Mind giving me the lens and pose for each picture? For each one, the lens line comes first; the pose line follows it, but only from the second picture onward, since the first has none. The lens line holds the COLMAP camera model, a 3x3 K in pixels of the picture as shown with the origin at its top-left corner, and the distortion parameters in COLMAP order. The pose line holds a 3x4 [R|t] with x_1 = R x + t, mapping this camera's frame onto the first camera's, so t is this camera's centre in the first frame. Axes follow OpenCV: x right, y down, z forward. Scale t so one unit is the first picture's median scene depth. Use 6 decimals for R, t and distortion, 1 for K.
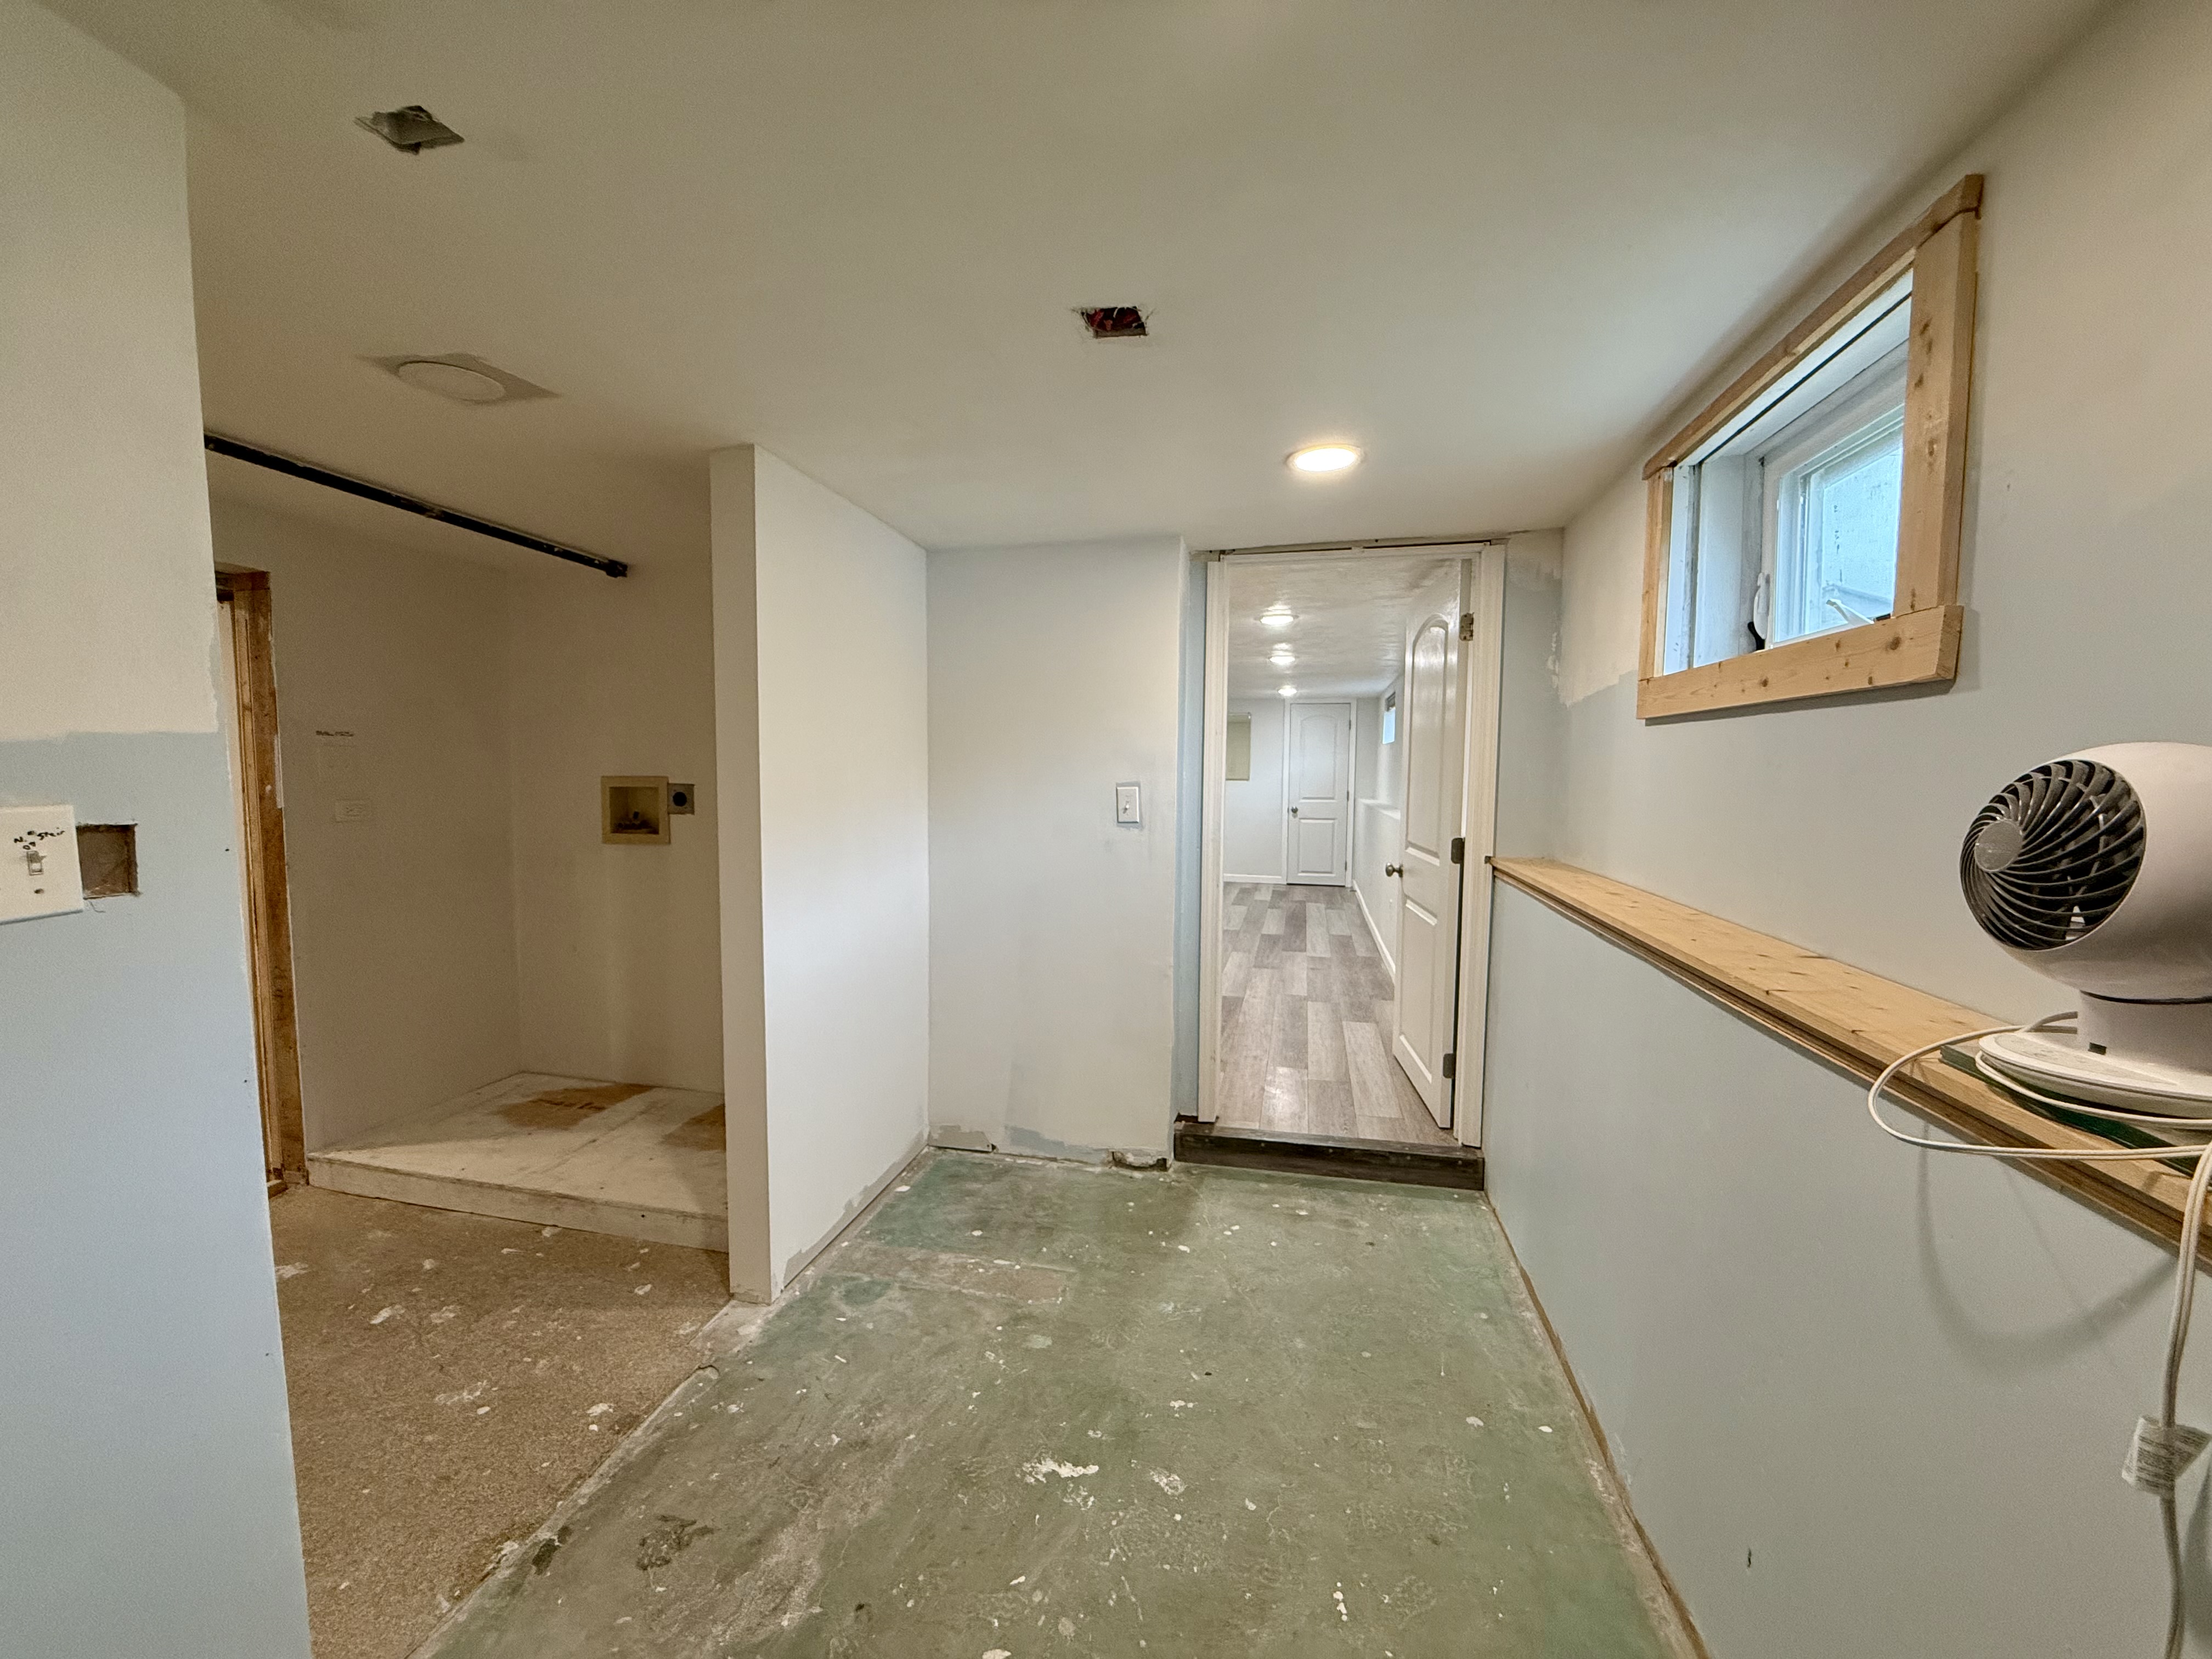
lens RADIAL K [[880.2, 0, 1109.3], [0, 880.2, 827.2], [0, 0, 1]] dist [-0.001722, 0.000208]
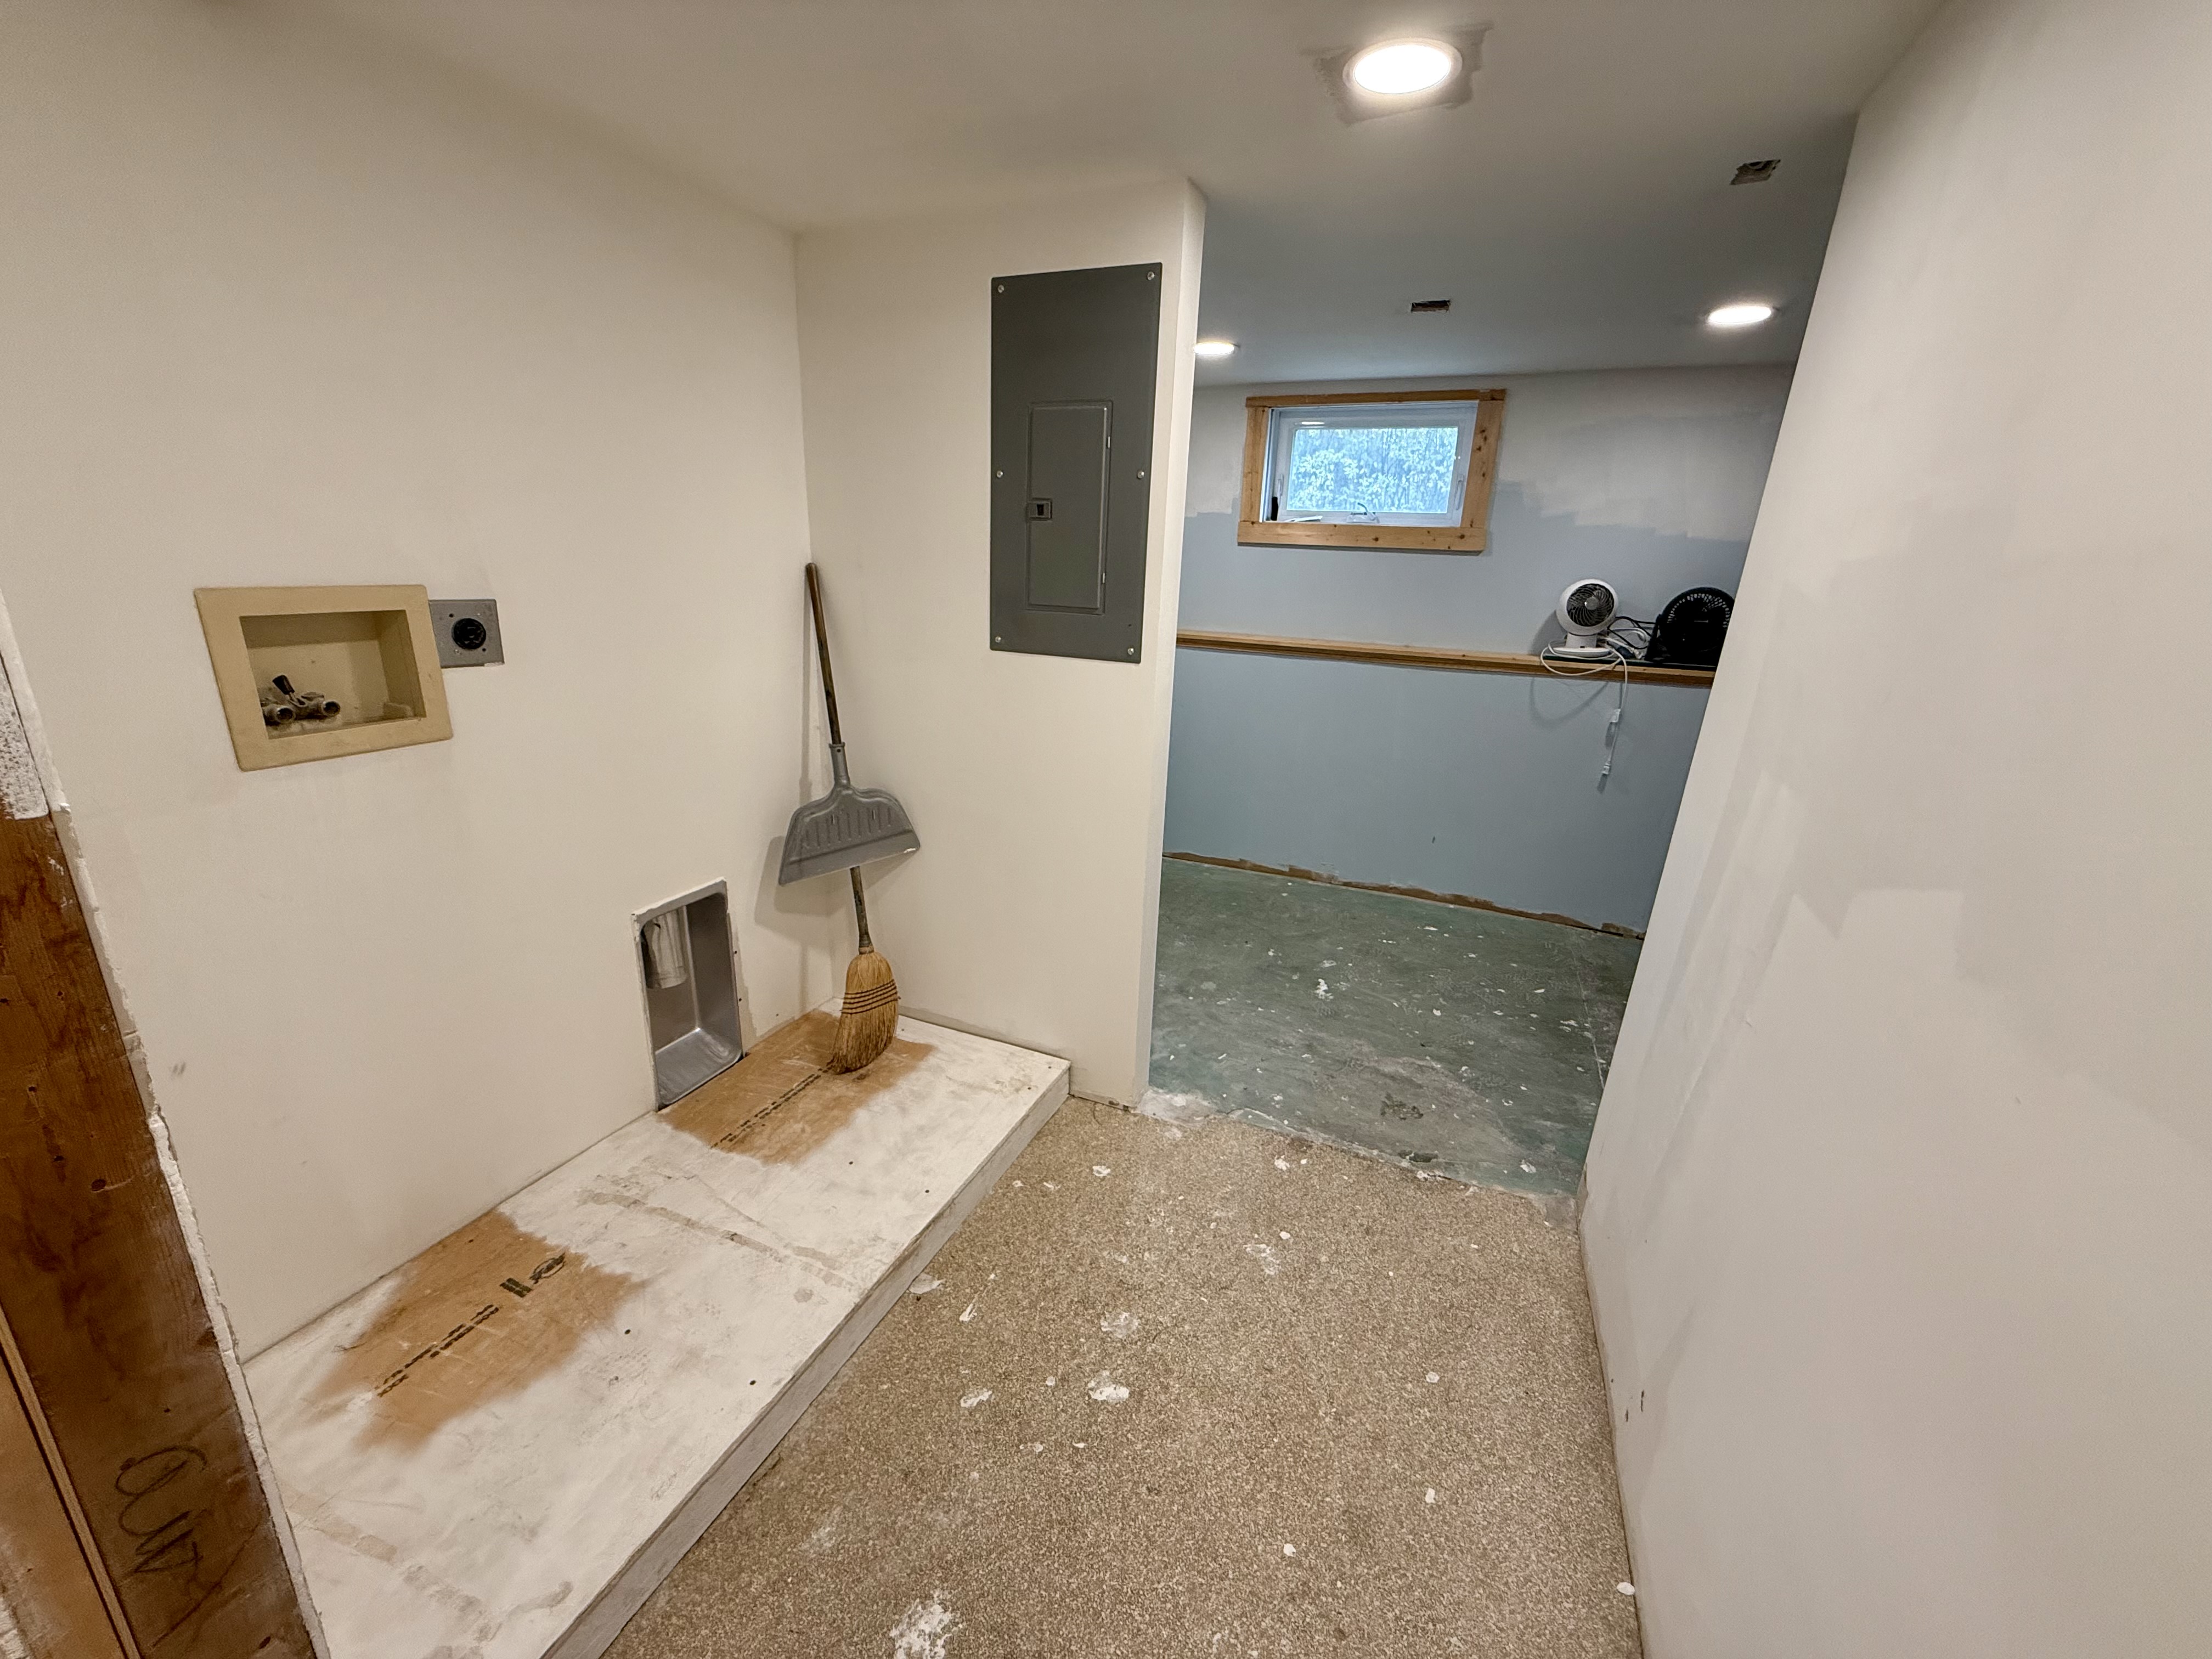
lens RADIAL K [[880.2, 0, 1096.9], [0, 880.2, 827.1], [0, 0, 1]] dist [-0.001722, 0.000208]
pose [[0.191118, -0.291801, 0.937190, -1.548985], [0.028469, 0.956036, 0.291863, -0.105734], [-0.981154, -0.029100, 0.191023, 1.007104]]
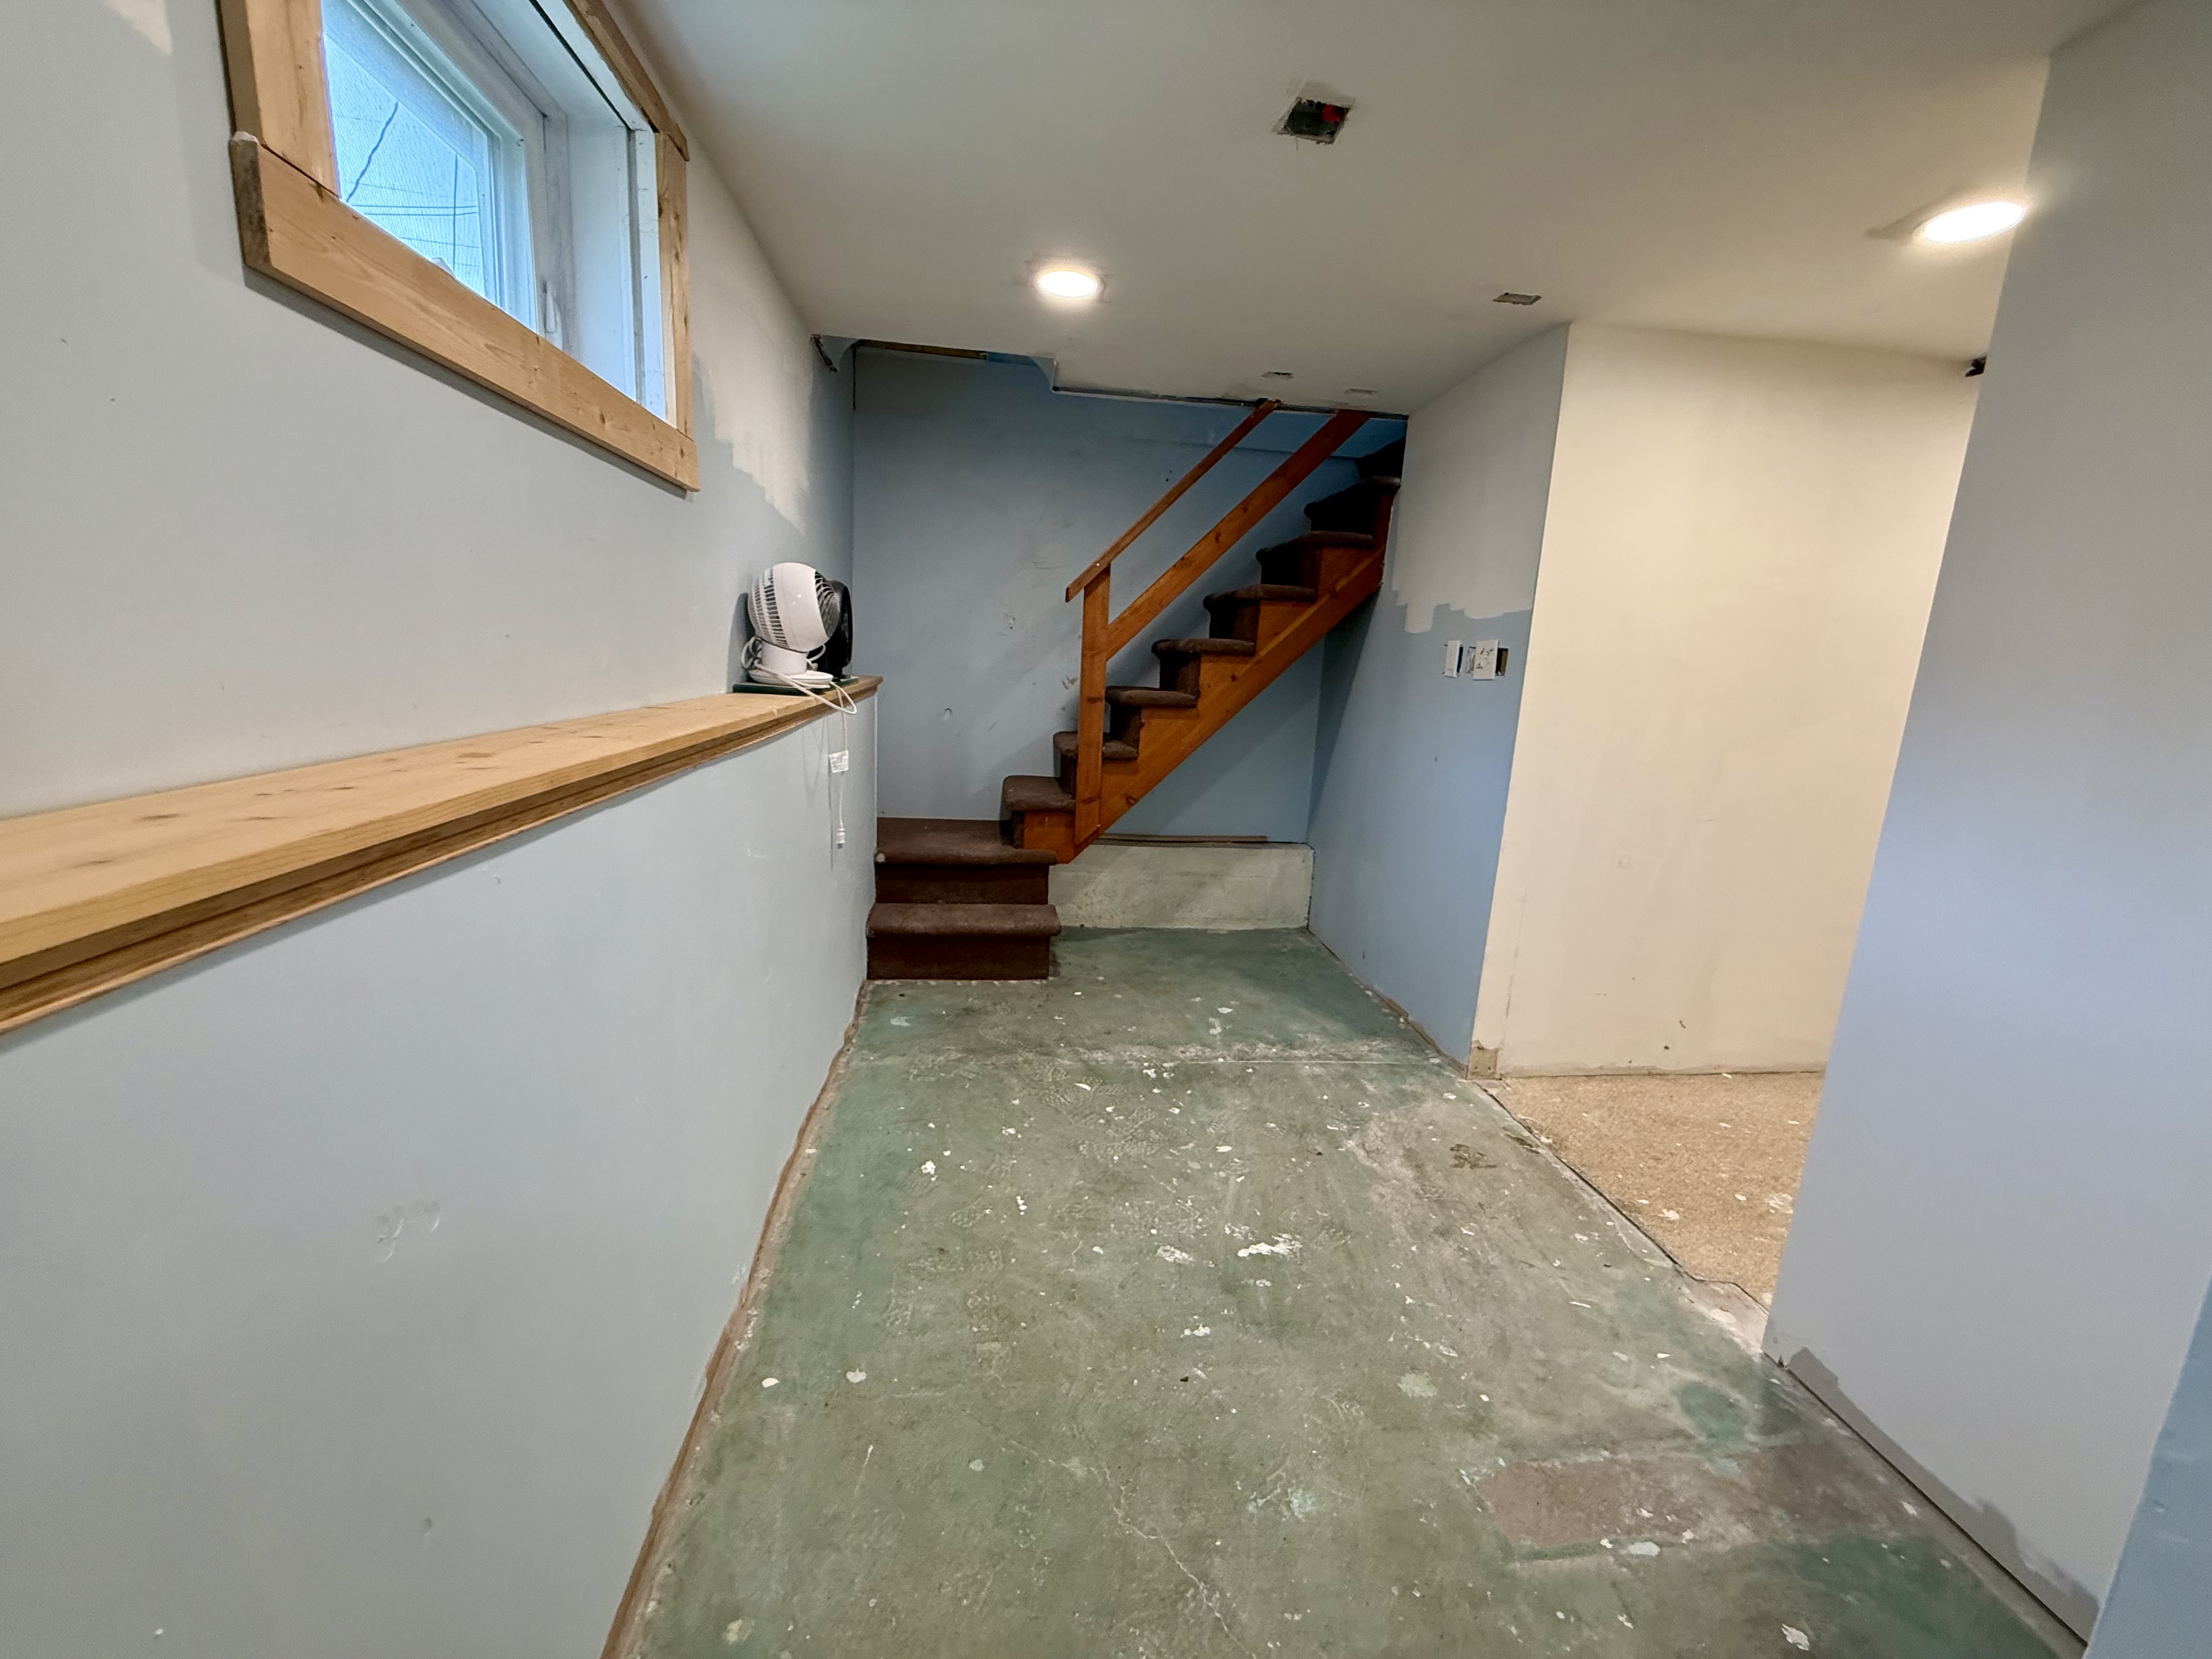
lens RADIAL K [[880.2, 0, 1102.1], [0, 880.2, 828.3], [0, 0, 1]] dist [-0.001722, 0.000208]
pose [[-0.943894, 0.009879, -0.330101, 0.446832], [-0.078724, 0.964007, 0.253954, -0.030797], [0.320728, 0.265693, -0.909143, 1.610954]]
